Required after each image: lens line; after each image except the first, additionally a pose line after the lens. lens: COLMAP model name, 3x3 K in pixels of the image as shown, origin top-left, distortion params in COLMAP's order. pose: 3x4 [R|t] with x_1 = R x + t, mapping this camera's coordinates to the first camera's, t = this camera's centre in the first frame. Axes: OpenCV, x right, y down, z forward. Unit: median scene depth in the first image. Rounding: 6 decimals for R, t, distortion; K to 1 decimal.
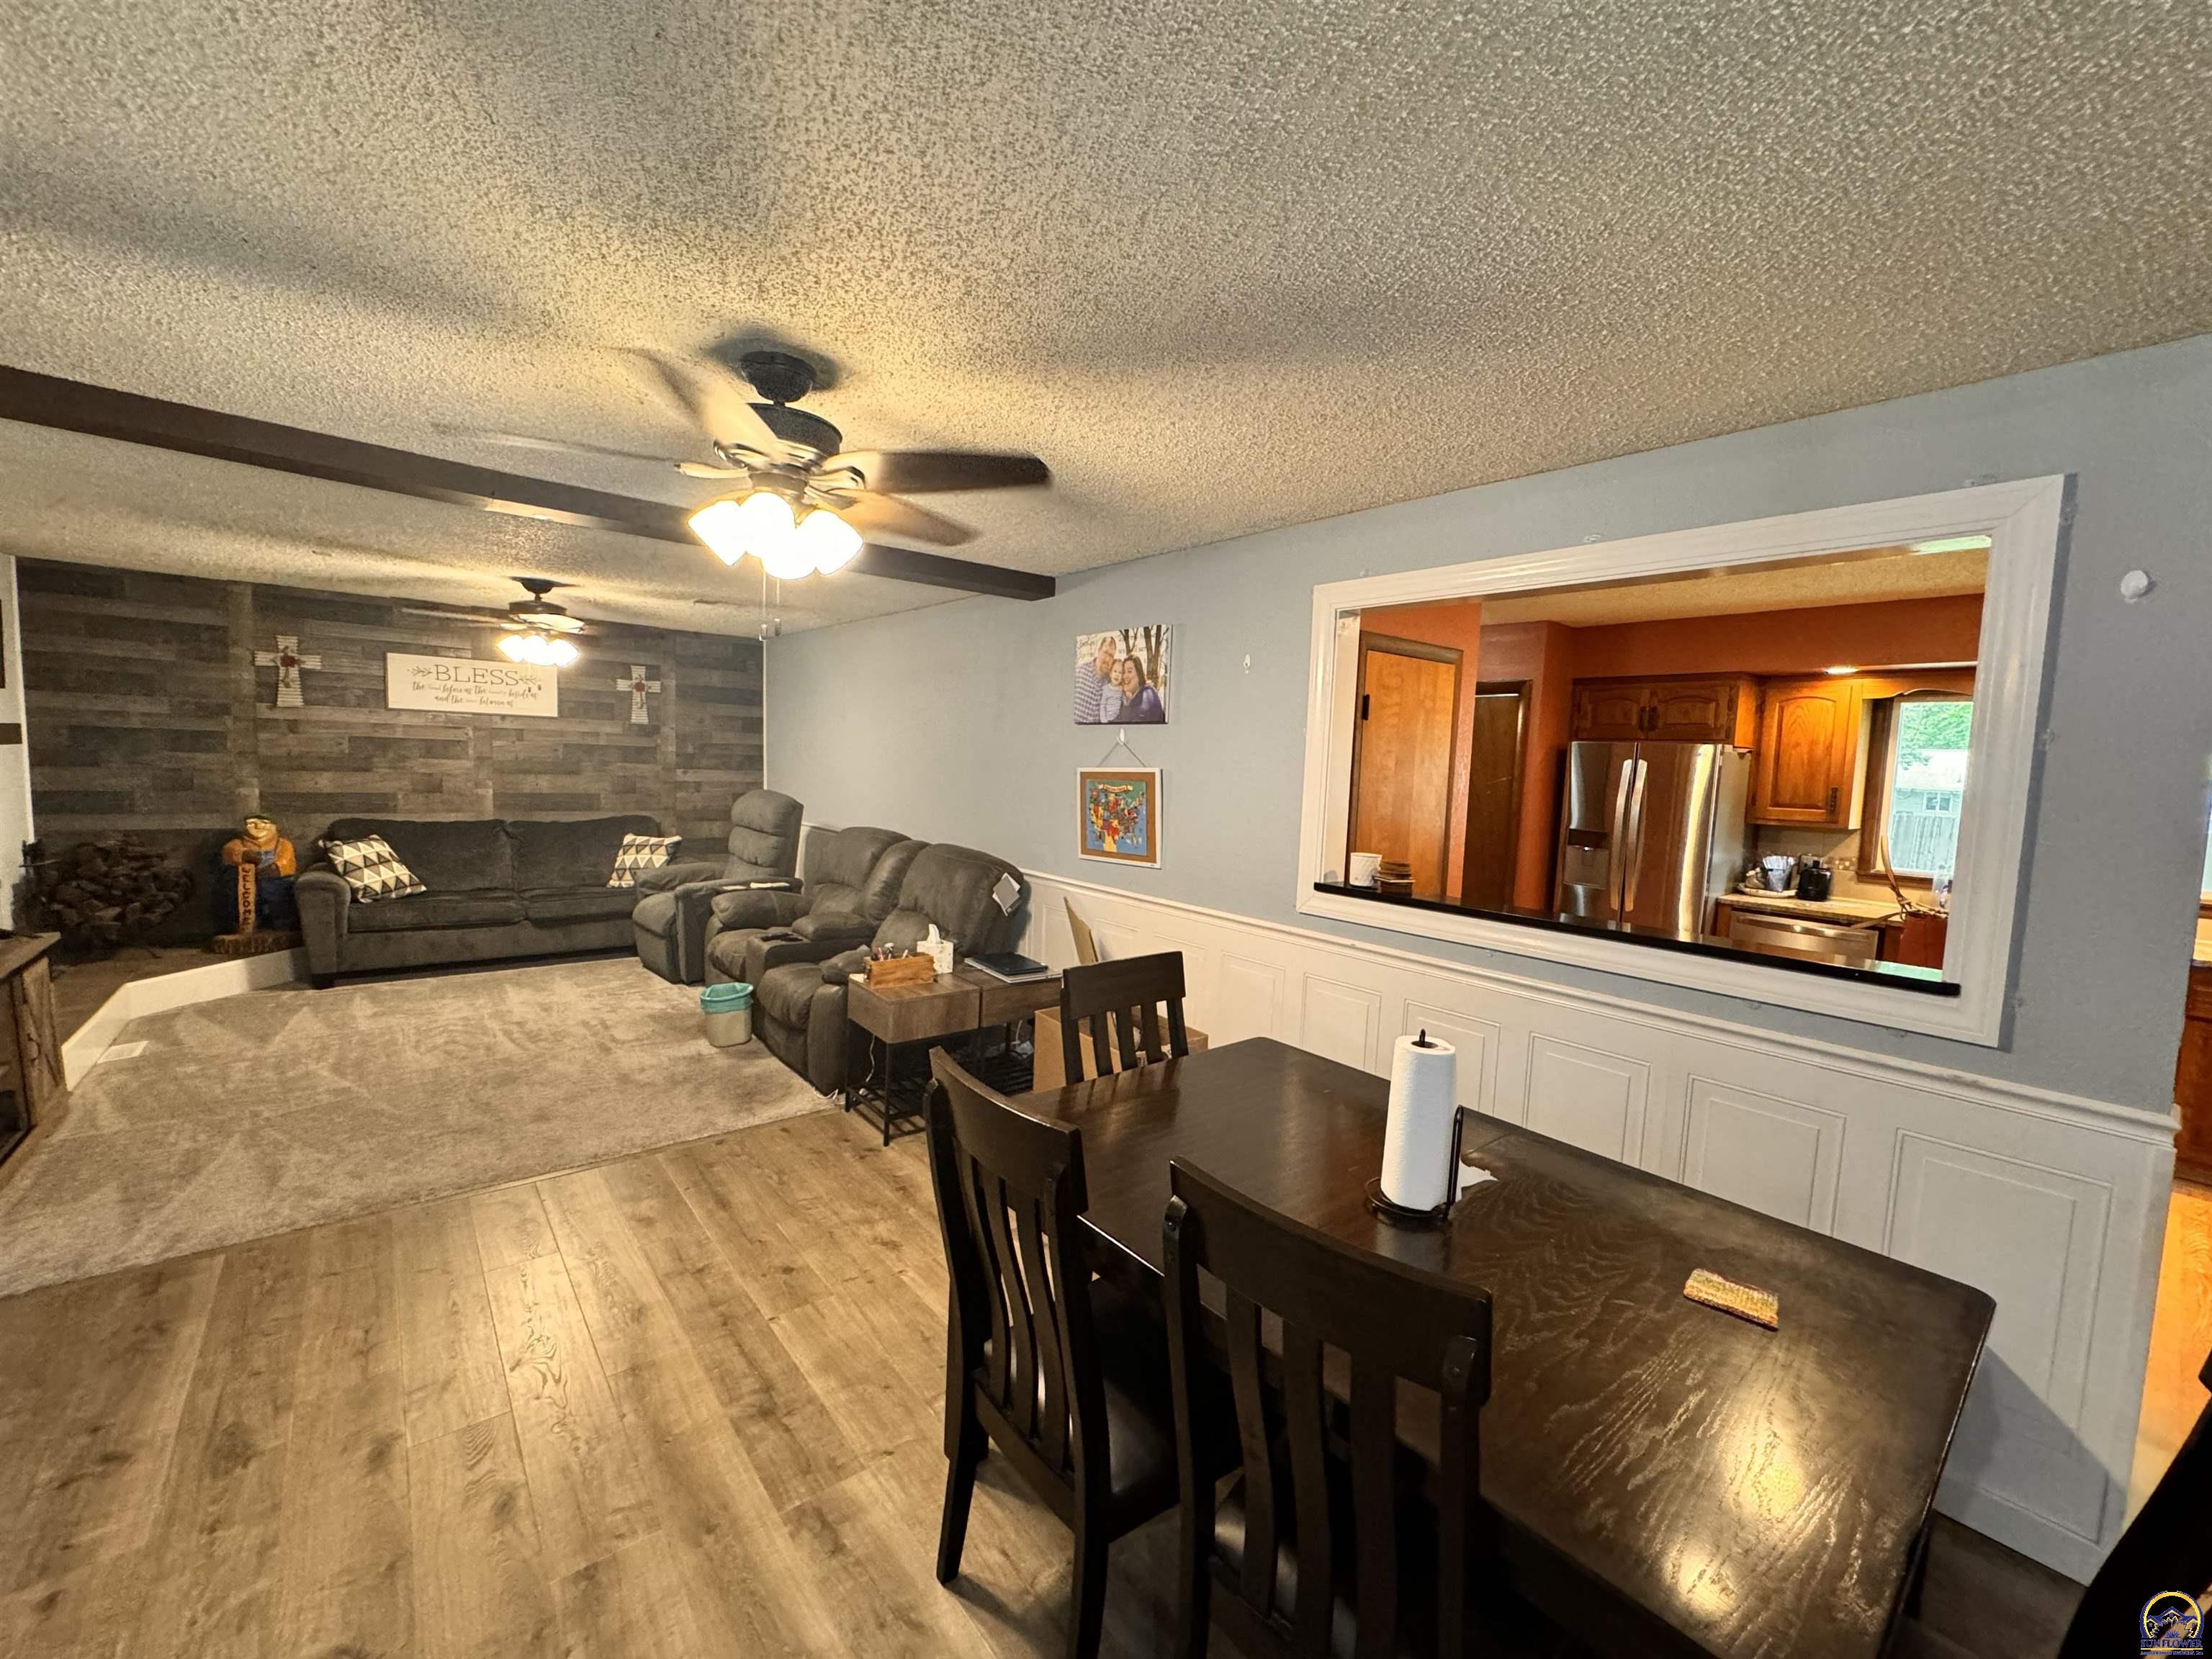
lens RADIAL K [[879.9, 0, 1106.0], [0, 879.9, 829.5], [0, 0, 1]] dist [-0.002760, 0.000066]
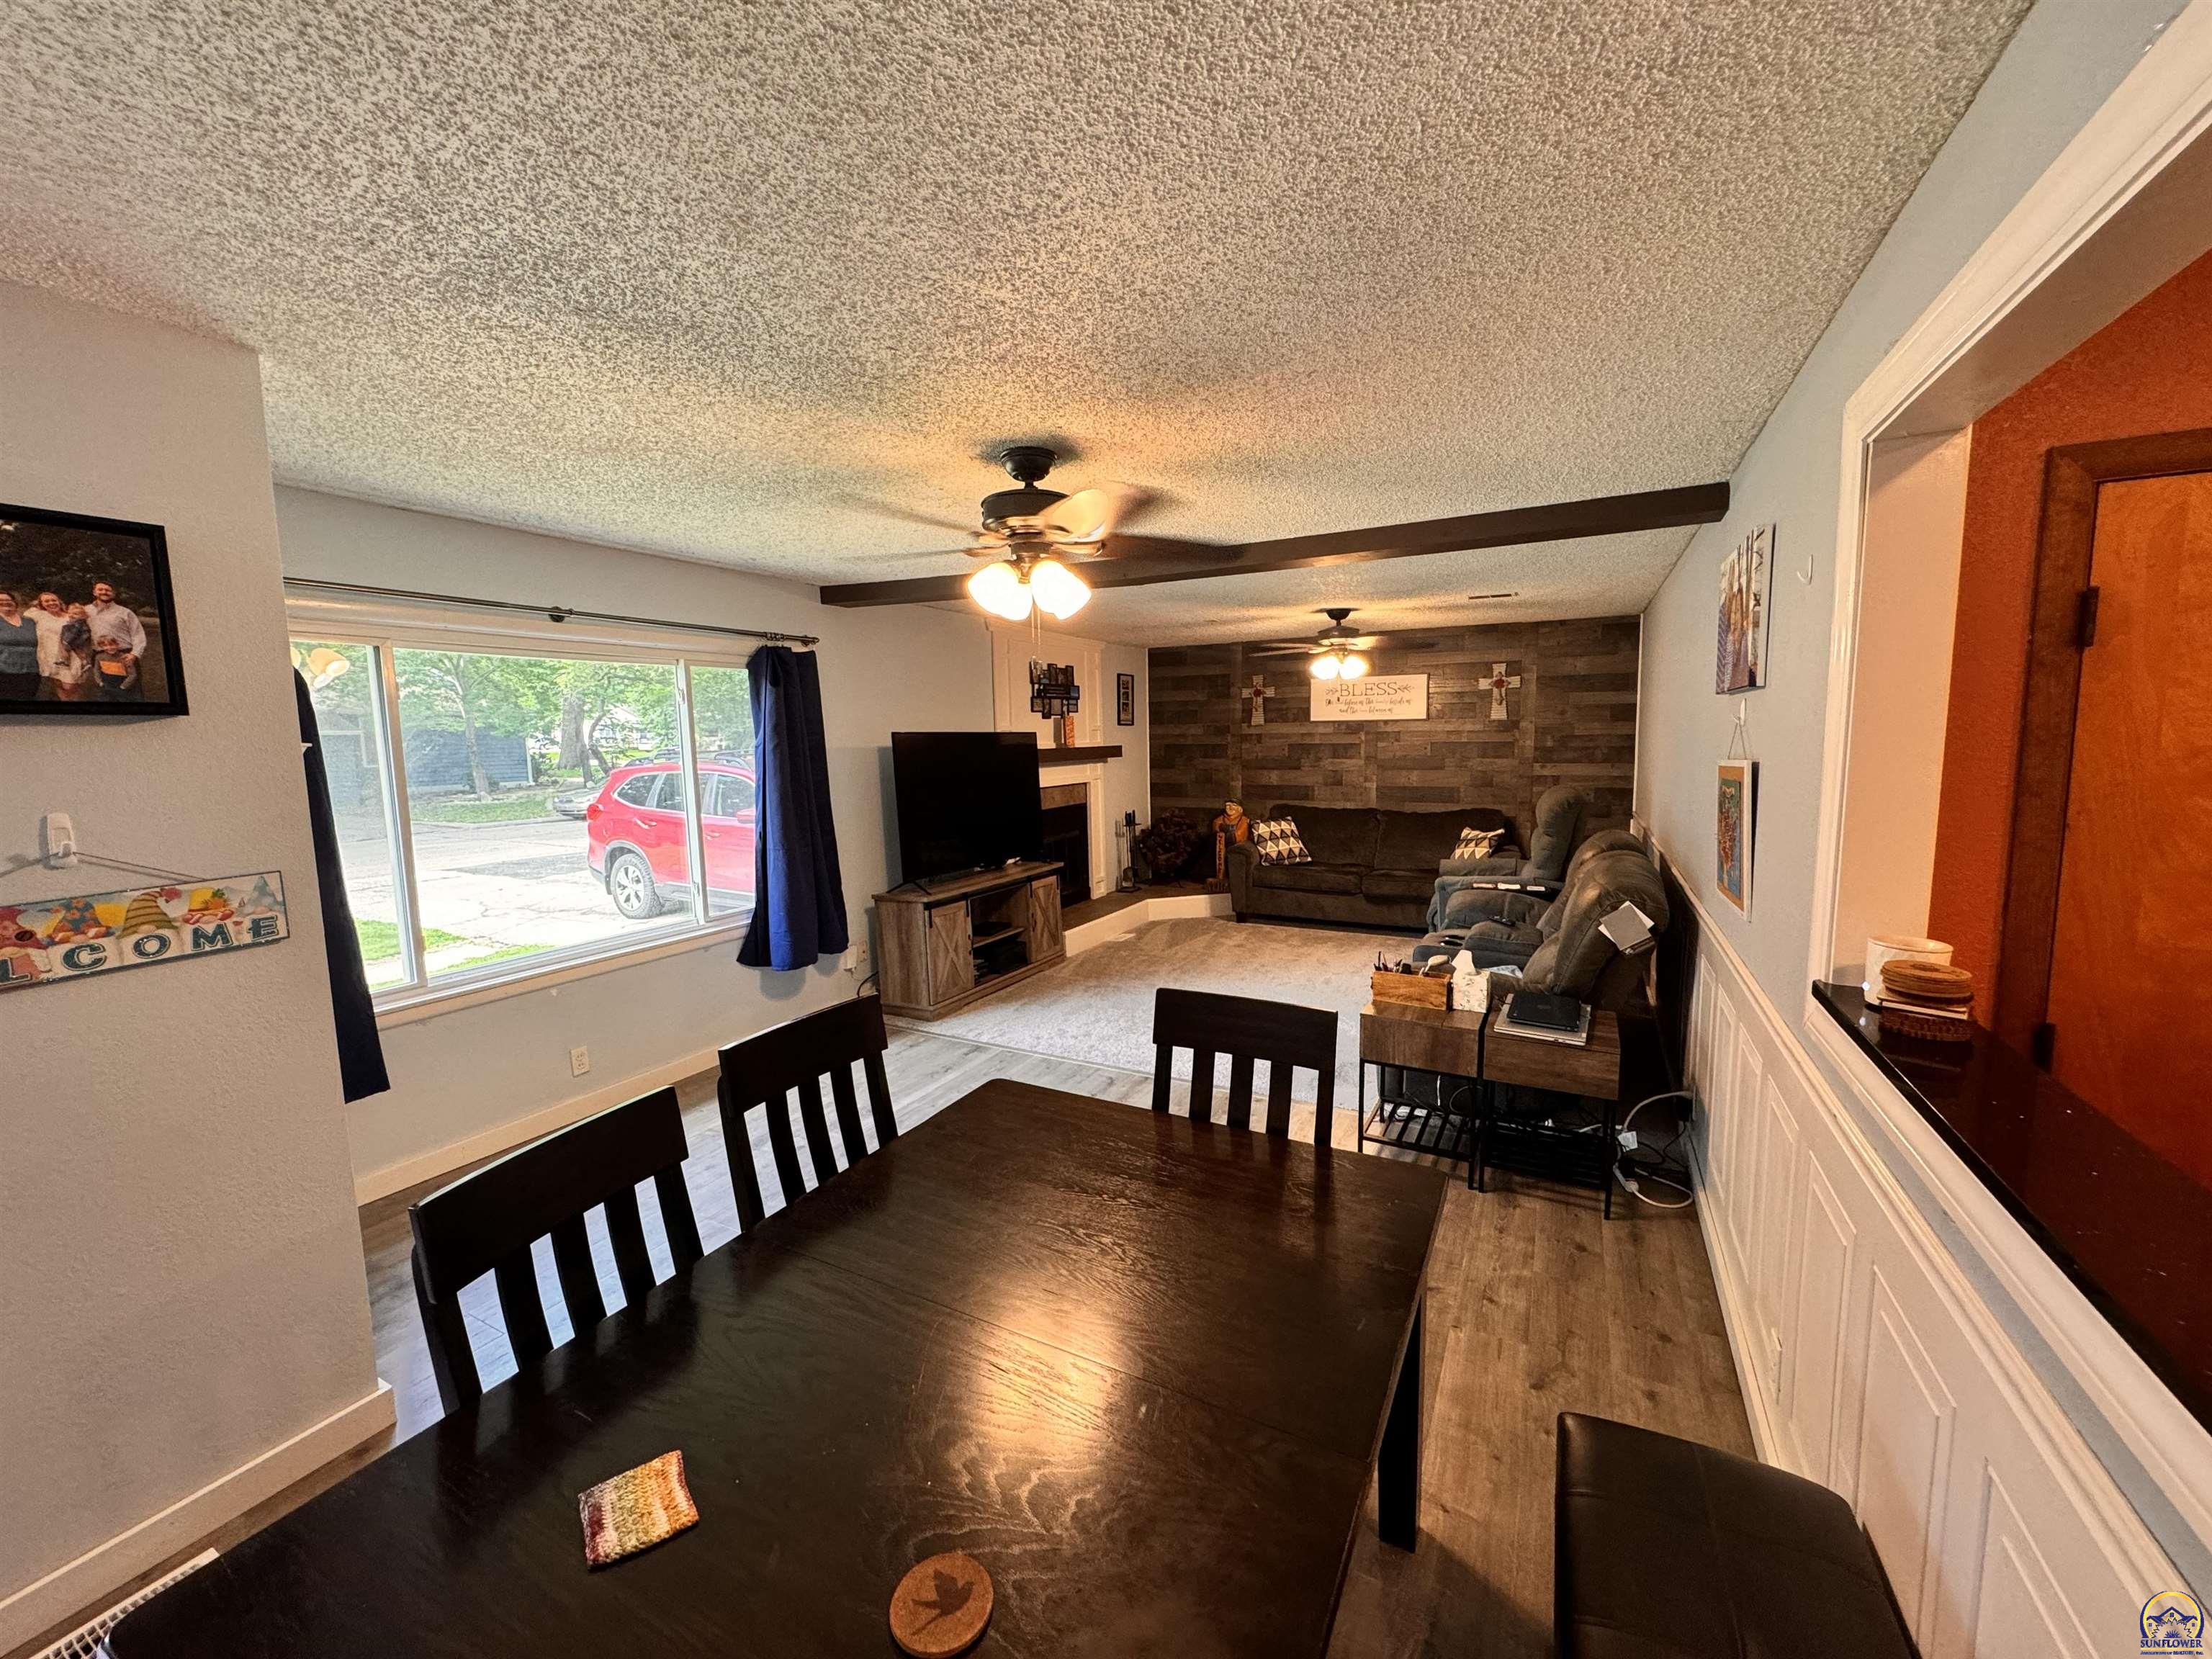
lens RADIAL K [[876.8, 0, 1106.0], [0, 876.8, 829.5], [0, 0, 1]] dist [0.000250, 0.000043]
pose [[0.379247, 0.055132, -0.923652, 0.320003], [-0.042936, 0.998197, 0.041952, -0.019445], [0.924299, 0.023748, 0.380930, 0.237486]]
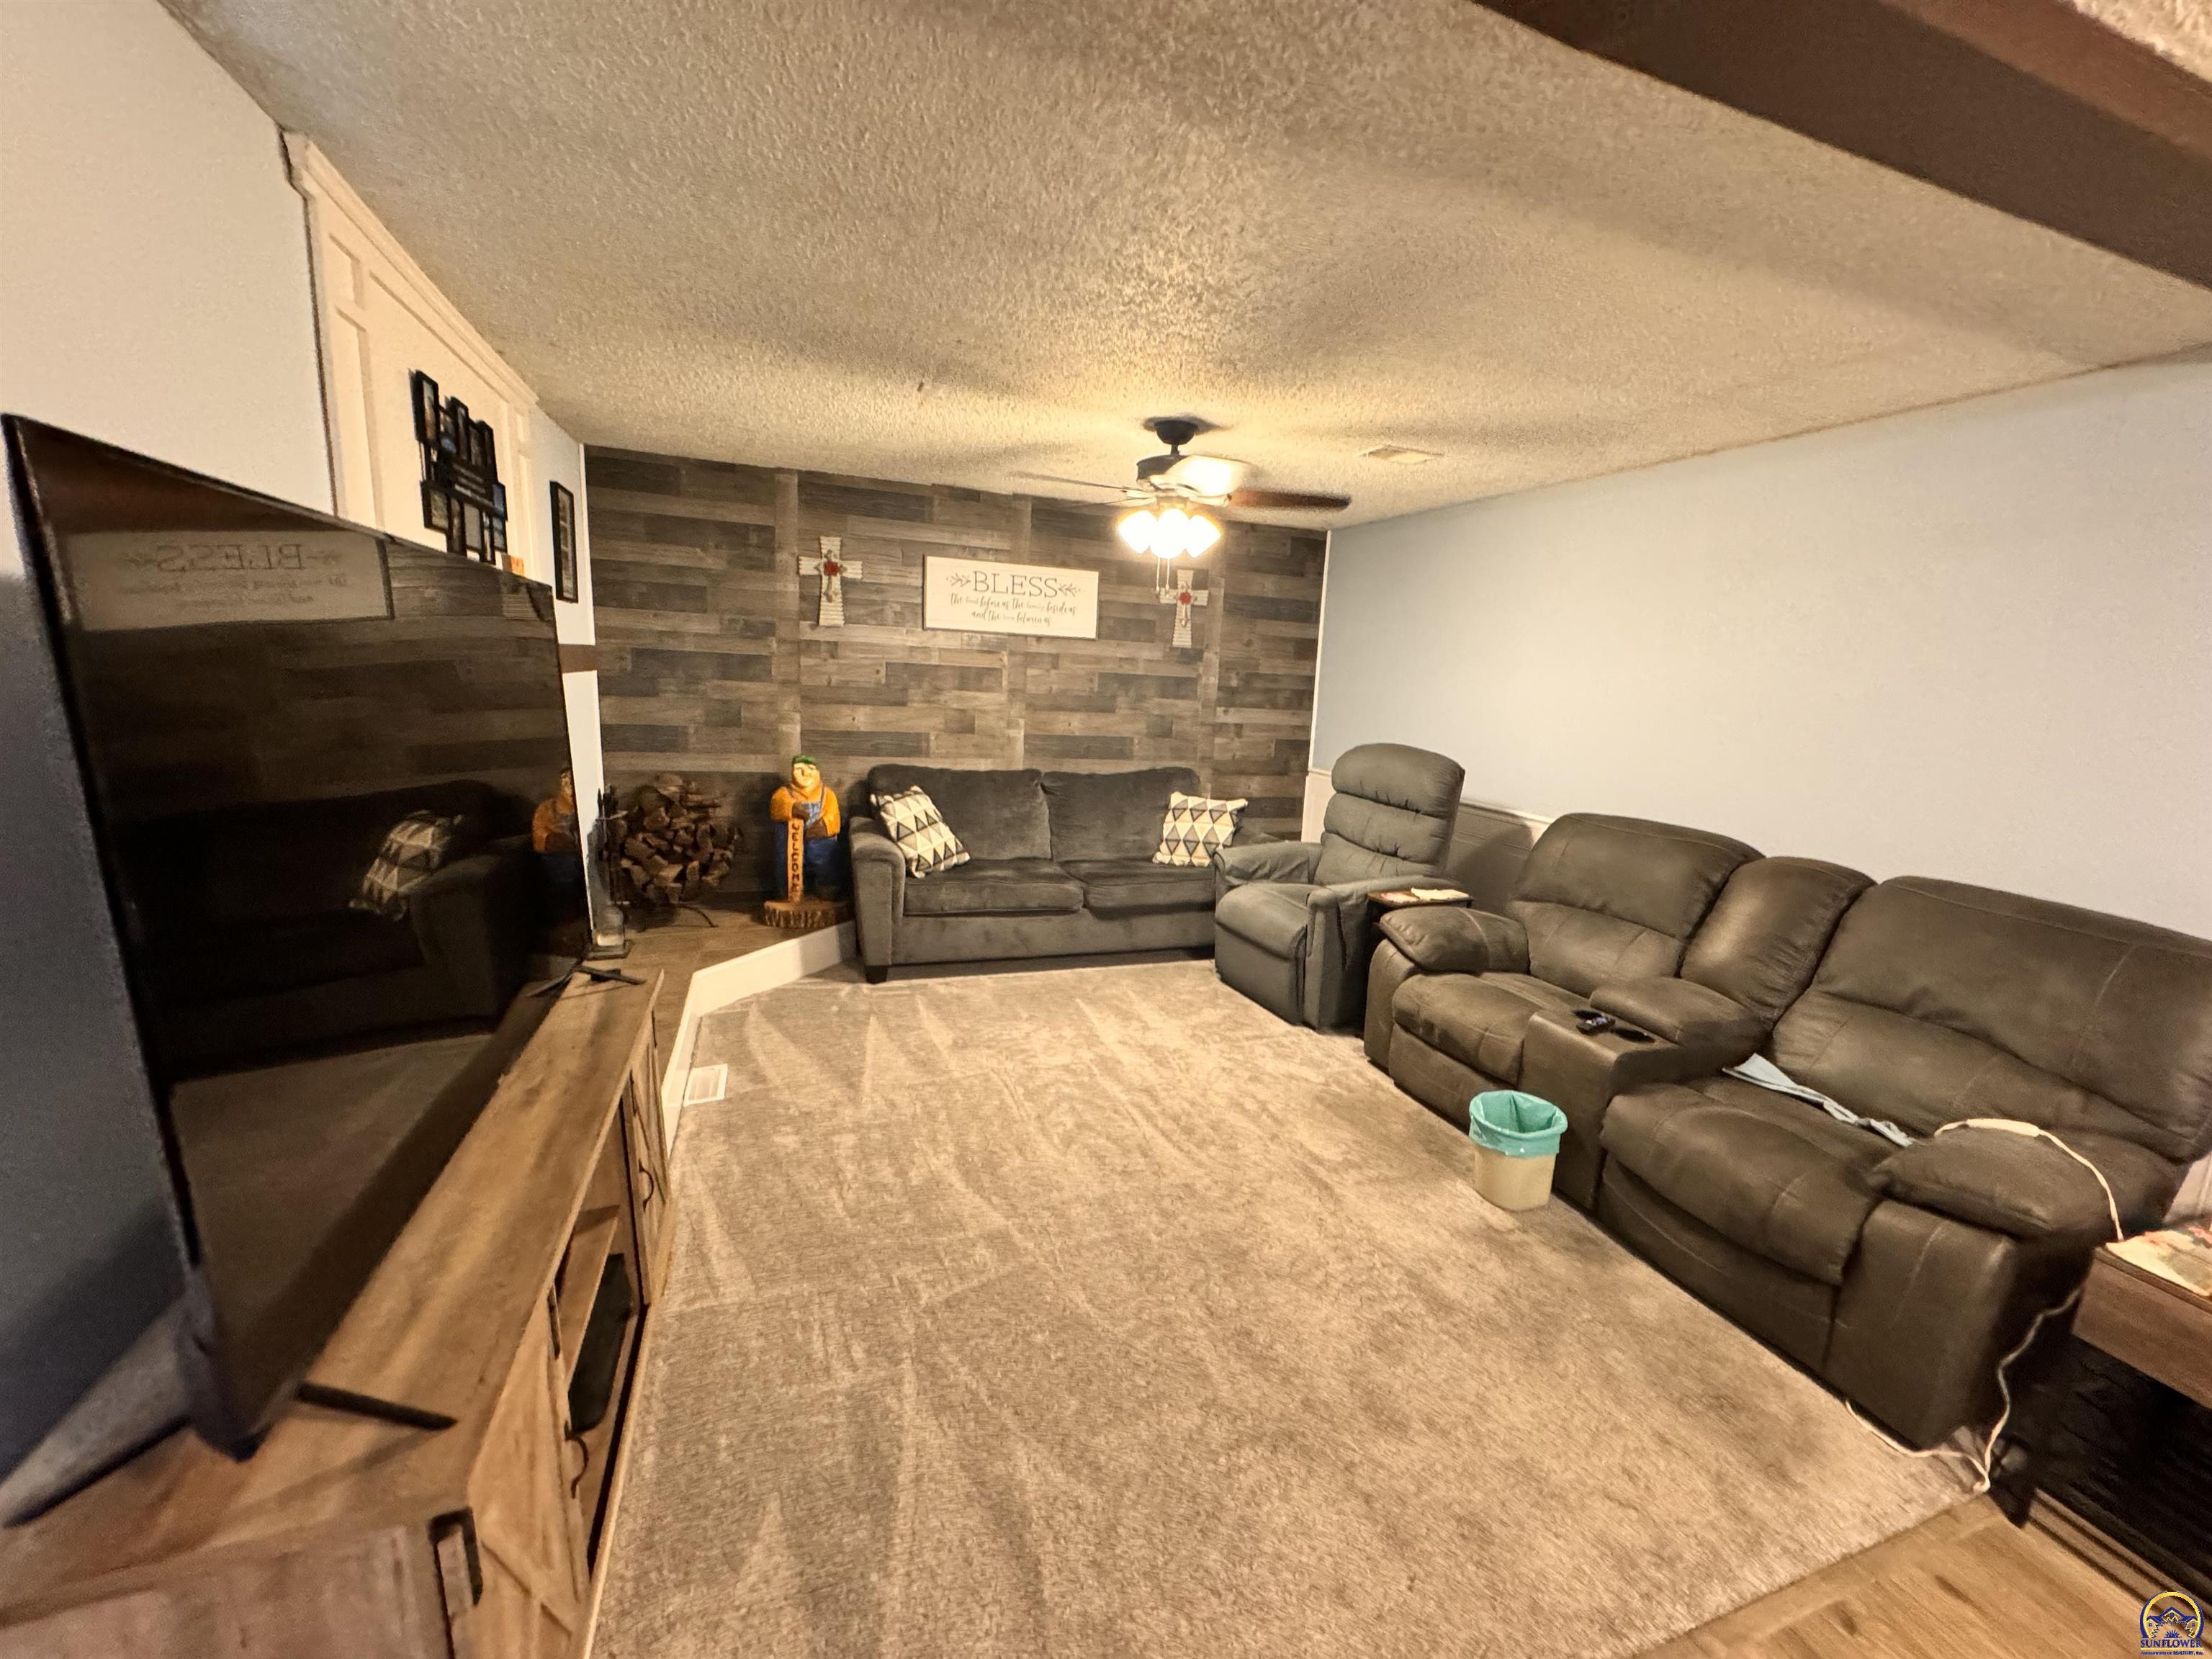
lens RADIAL K [[879.9, 0, 1106.0], [0, 879.9, 829.5], [0, 0, 1]] dist [-0.002760, 0.000066]
pose [[0.940818, 0.068214, -0.331976, -0.416420], [-0.040561, 0.995157, 0.089536, -0.035466], [0.336476, -0.070772, 0.939029, 0.311835]]
